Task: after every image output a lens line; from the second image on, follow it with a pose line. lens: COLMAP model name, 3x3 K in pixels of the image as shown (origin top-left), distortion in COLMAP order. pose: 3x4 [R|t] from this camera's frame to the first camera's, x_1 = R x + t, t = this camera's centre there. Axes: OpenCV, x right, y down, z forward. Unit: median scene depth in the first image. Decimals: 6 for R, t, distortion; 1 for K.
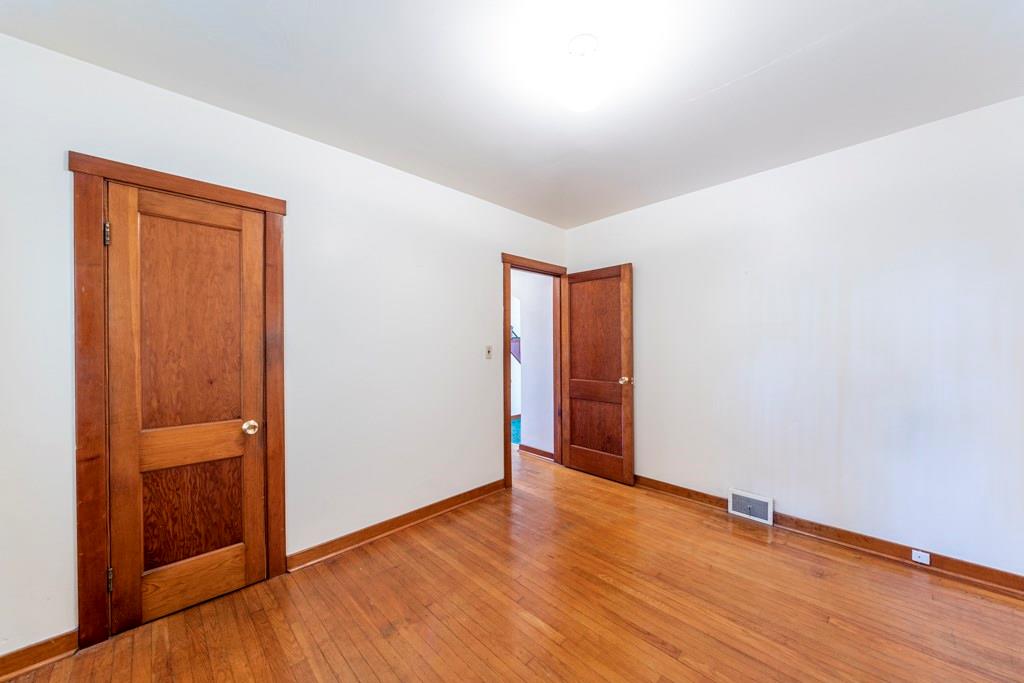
lens RADIAL K [[371.0, 0, 511.0], [0, 371.0, 345.3], [0, 0, 1]] dist [0.018031, -0.009374]
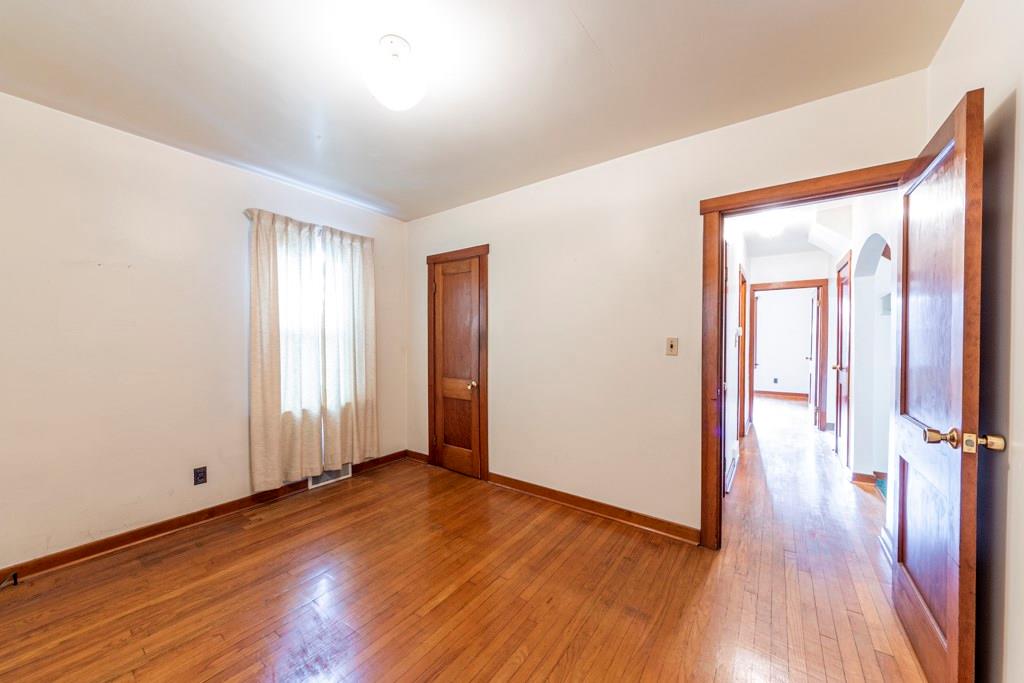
lens RADIAL K [[371.0, 0, 511.0], [0, 371.0, 345.3], [0, 0, 1]] dist [0.018031, -0.009374]
pose [[0.156701, 0.023015, -0.987378, 1.023002], [0.001657, 0.999721, 0.023566, -0.003419], [0.987645, -0.005328, 0.156619, 0.924722]]
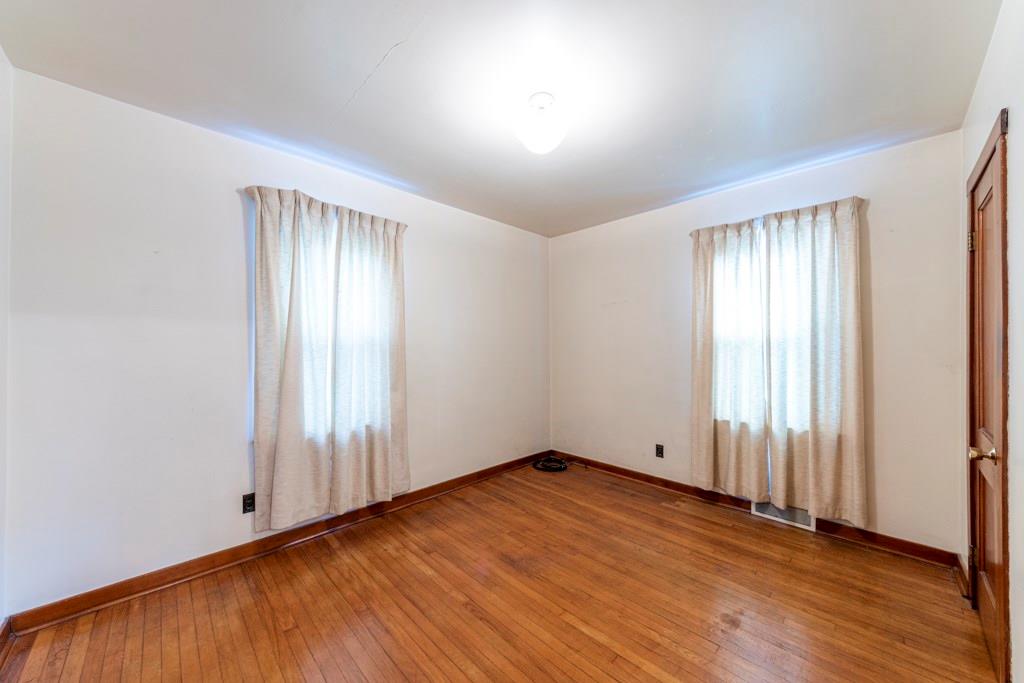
lens RADIAL K [[371.0, 0, 511.0], [0, 371.0, 345.3], [0, 0, 1]] dist [0.018031, -0.009374]
pose [[-0.999882, 0.008604, 0.012737, 0.227212], [0.008529, 0.999946, -0.005949, 0.000417], [-0.012787, -0.005840, -0.999901, 1.778360]]
